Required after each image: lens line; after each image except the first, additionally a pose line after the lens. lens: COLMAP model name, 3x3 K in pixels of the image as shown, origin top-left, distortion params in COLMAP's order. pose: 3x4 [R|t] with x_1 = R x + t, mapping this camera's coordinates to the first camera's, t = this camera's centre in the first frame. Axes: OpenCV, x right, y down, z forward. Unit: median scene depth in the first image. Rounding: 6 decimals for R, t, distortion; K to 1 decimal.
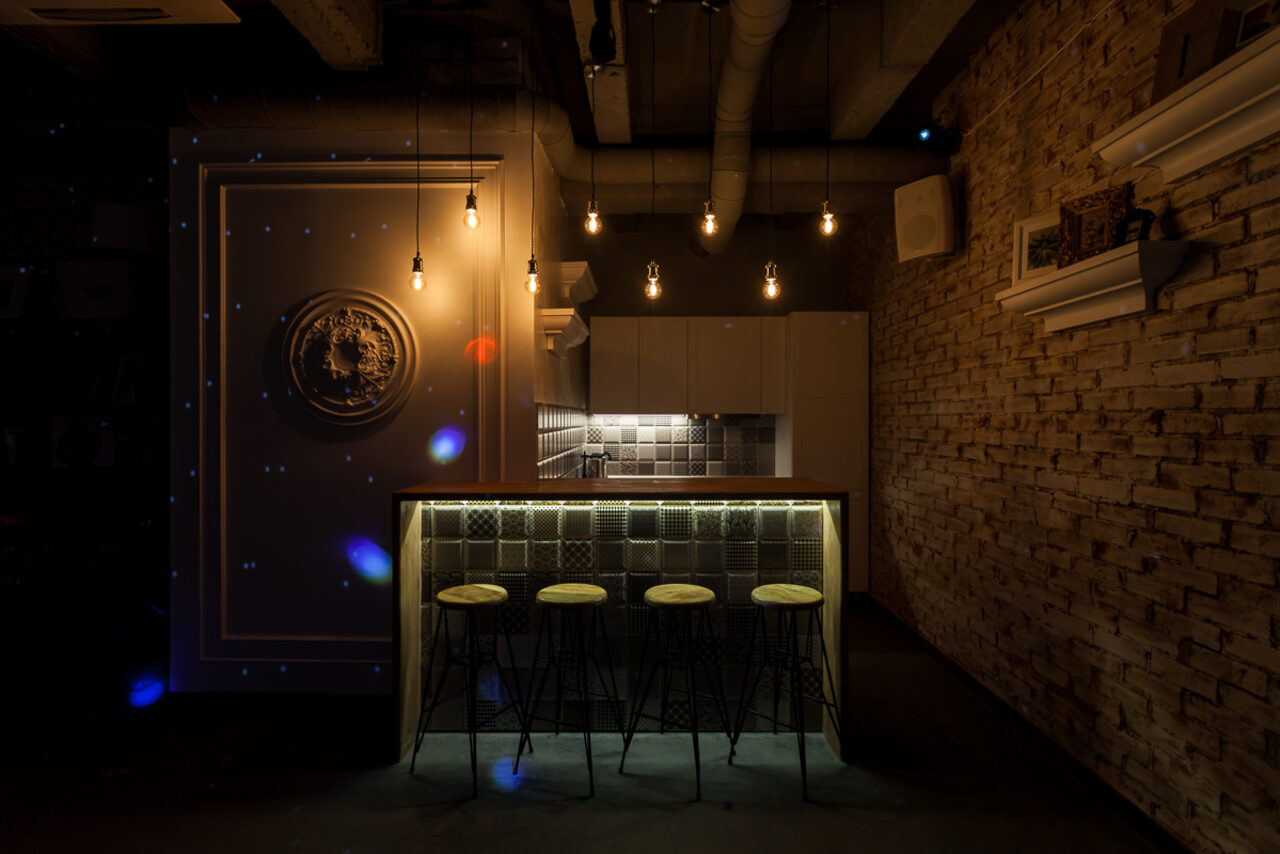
lens RADIAL K [[608.8, 0, 641.6], [0, 608.8, 419.5], [0, 0, 1]] dist [0.016170, 0.000459]
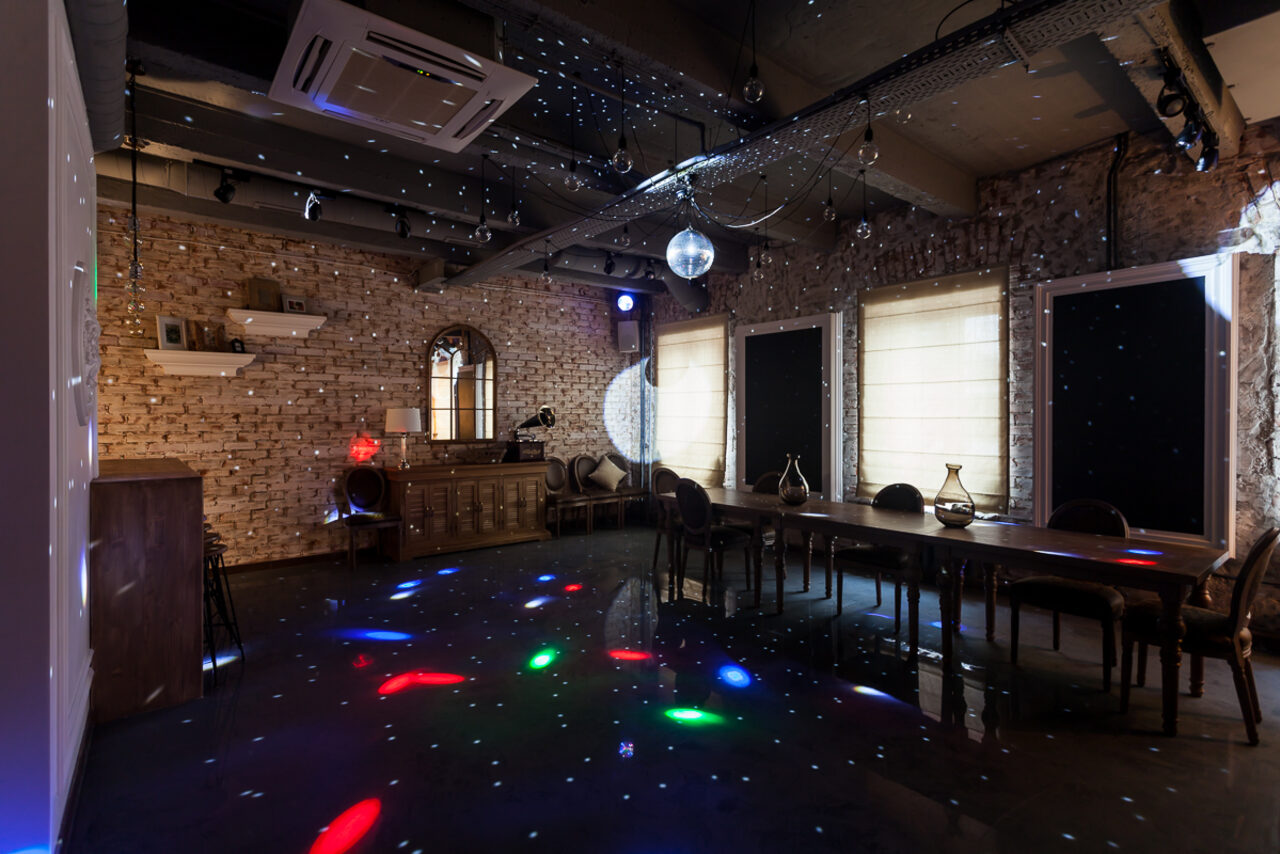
lens RADIAL K [[608.8, 0, 638.5], [0, 608.8, 421.6], [0, 0, 1]] dist [0.016170, 0.000459]
pose [[-0.649340, -0.006200, 0.760473, -2.256910], [0.000578, 0.999962, 0.008646, -0.003087], [-0.760498, 0.006053, -0.649312, 1.350744]]
